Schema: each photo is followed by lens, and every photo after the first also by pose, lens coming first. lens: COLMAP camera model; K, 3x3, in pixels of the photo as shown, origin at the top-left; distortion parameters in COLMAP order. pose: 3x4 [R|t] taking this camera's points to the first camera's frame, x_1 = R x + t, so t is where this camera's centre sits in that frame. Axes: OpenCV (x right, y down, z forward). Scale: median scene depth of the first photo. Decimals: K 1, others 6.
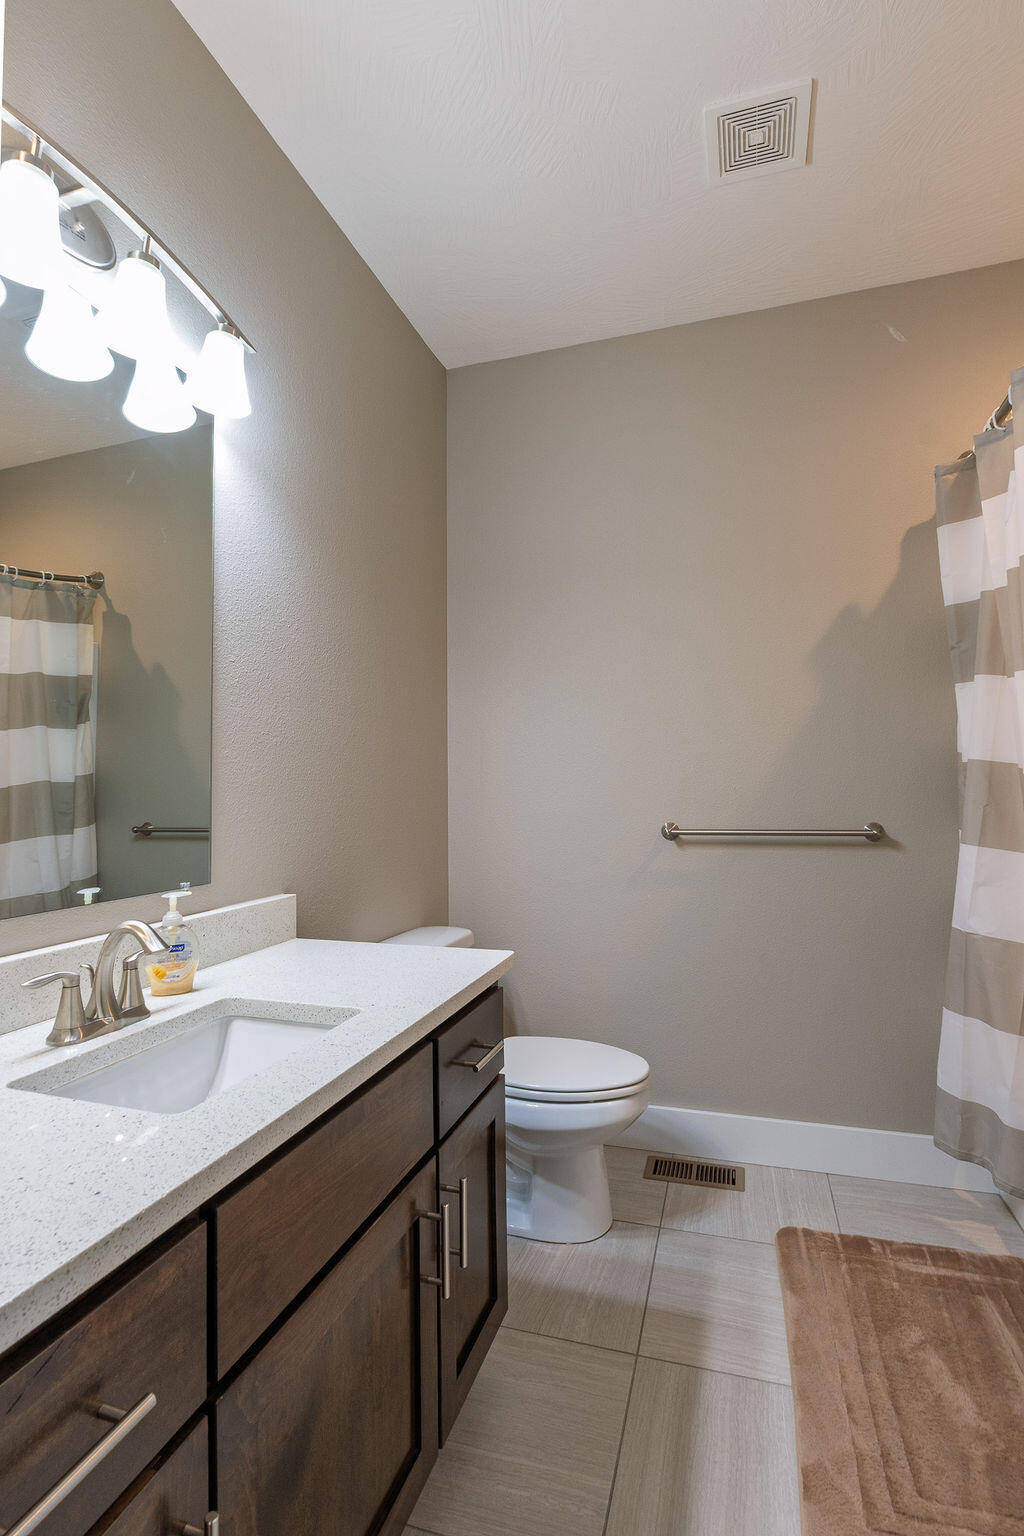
lens RADIAL K [[730.2, 0, 522.3], [0, 730.2, 761.4], [0, 0, 1]] dist [-0.009115, 0.001878]
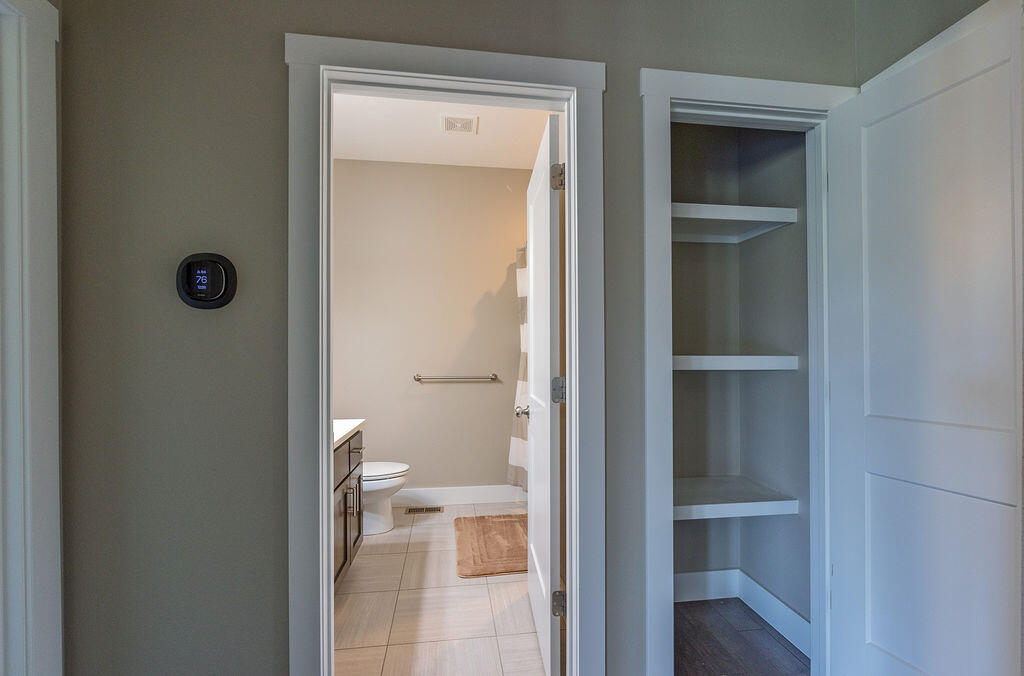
lens RADIAL K [[486.8, 0, 517.2], [0, 486.8, 343.3], [0, 0, 1]] dist [-0.009115, 0.001878]
pose [[0.907405, 0.024766, 0.419526, -0.236395], [-0.029583, 0.999550, 0.004980, -0.047785], [-0.419214, -0.016930, 0.907730, -0.804039]]
